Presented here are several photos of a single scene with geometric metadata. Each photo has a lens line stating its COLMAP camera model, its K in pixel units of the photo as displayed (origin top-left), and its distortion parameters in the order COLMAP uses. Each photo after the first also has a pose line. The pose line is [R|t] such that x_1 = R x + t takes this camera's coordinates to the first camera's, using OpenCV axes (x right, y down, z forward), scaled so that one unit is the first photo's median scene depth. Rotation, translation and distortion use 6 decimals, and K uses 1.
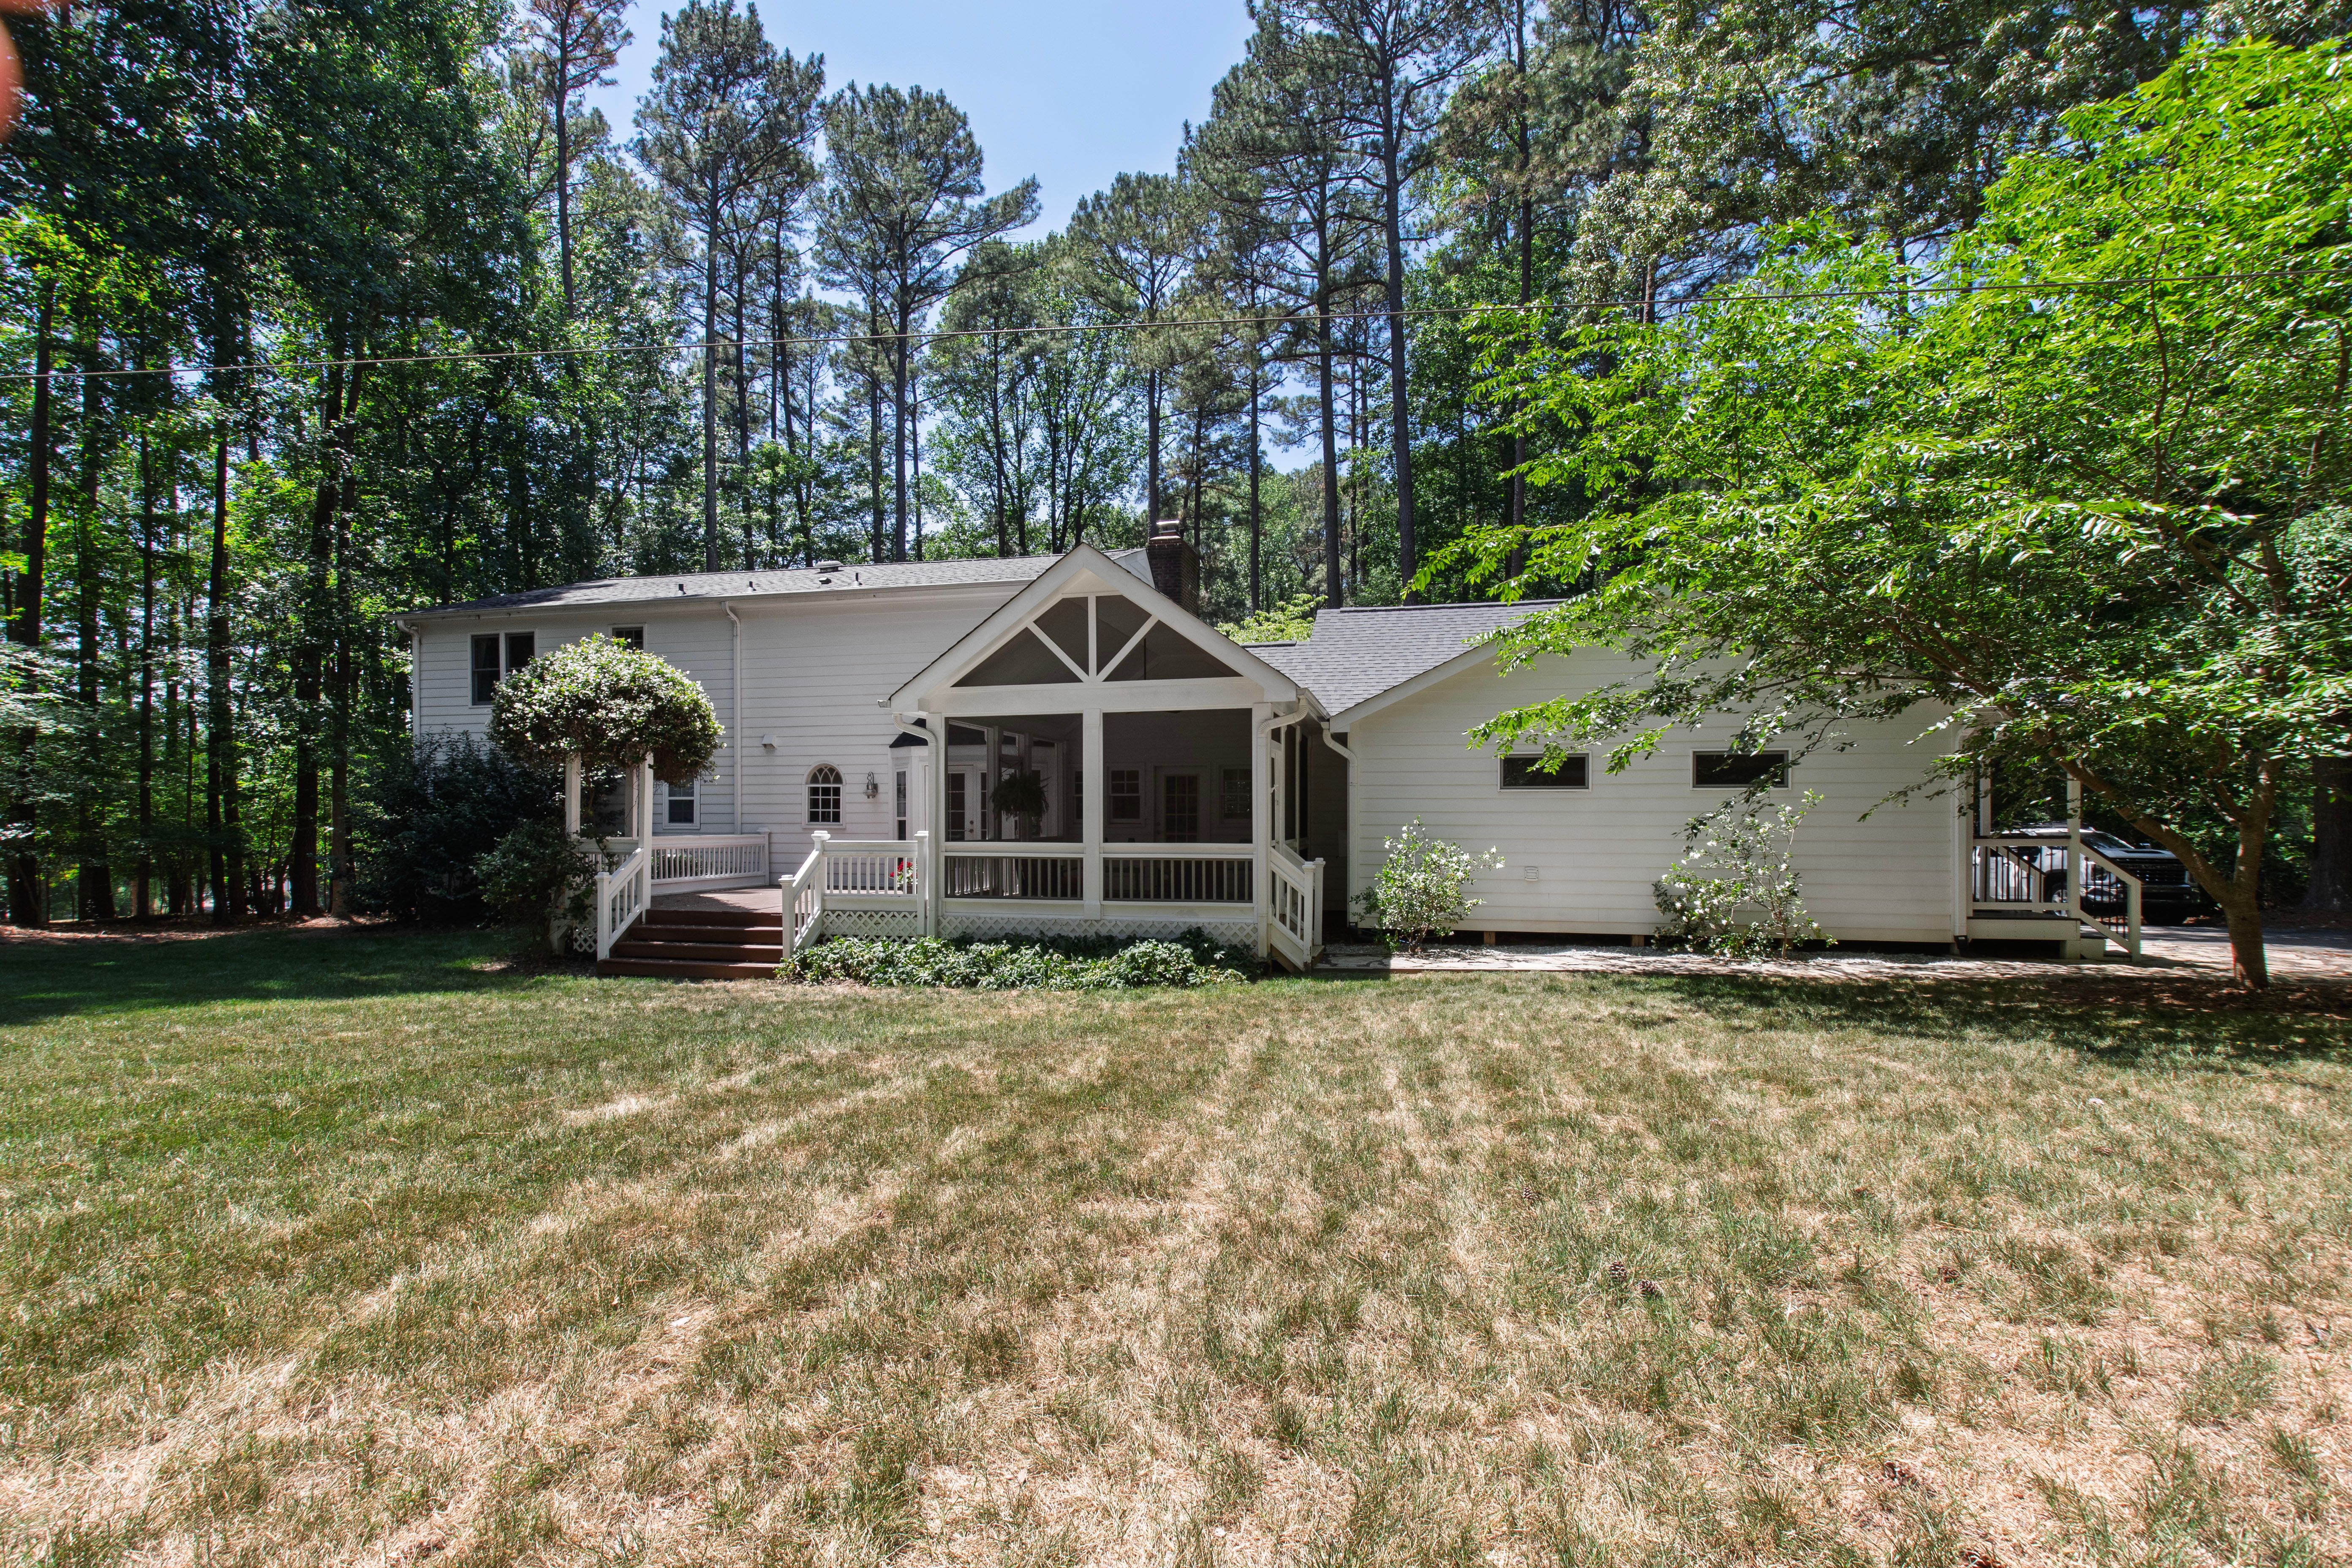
lens RADIAL K [[1007.2, 0, 1176.0], [0, 1007.2, 784.0], [0, 0, 1]] dist [0.000016, -0.000017]
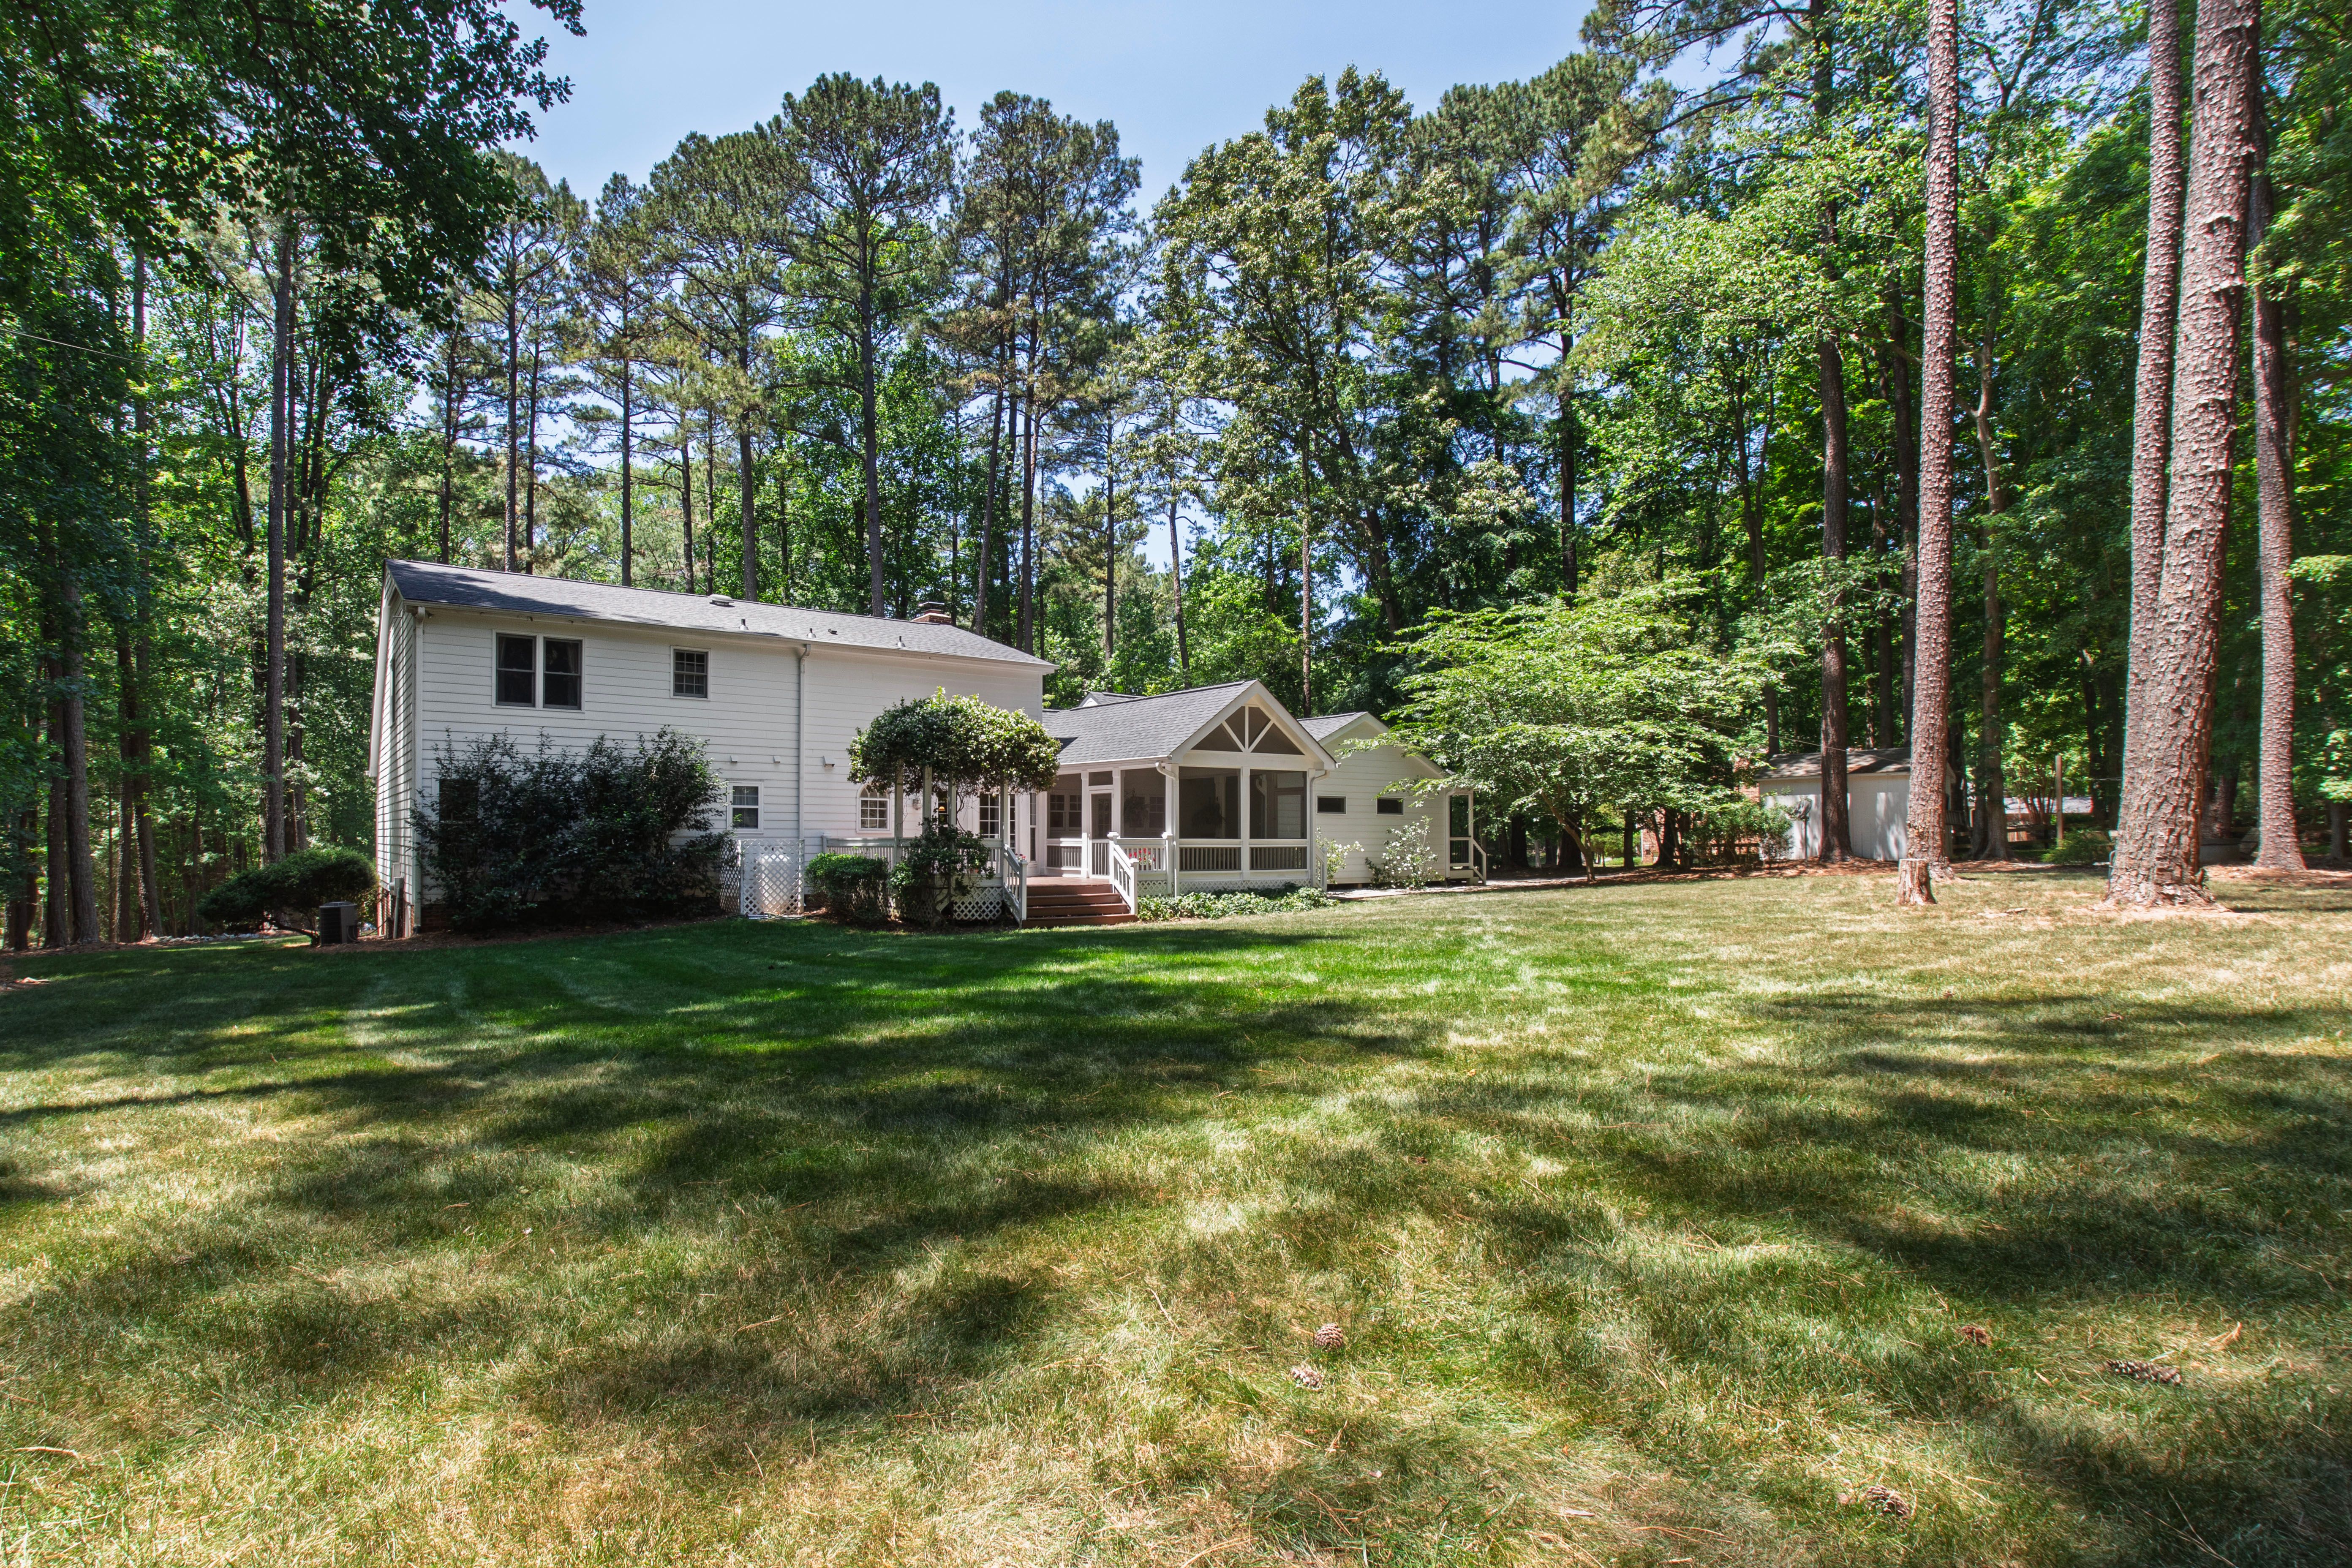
lens RADIAL K [[1007.2, 0, 1176.0], [0, 1007.2, 784.0], [0, 0, 1]] dist [0.000016, -0.000017]
pose [[0.711439, 0.038872, 0.701672, -1.085145], [-0.026439, 0.999243, -0.028551, 0.009891], [-0.702251, 0.001761, 0.711928, -0.174736]]
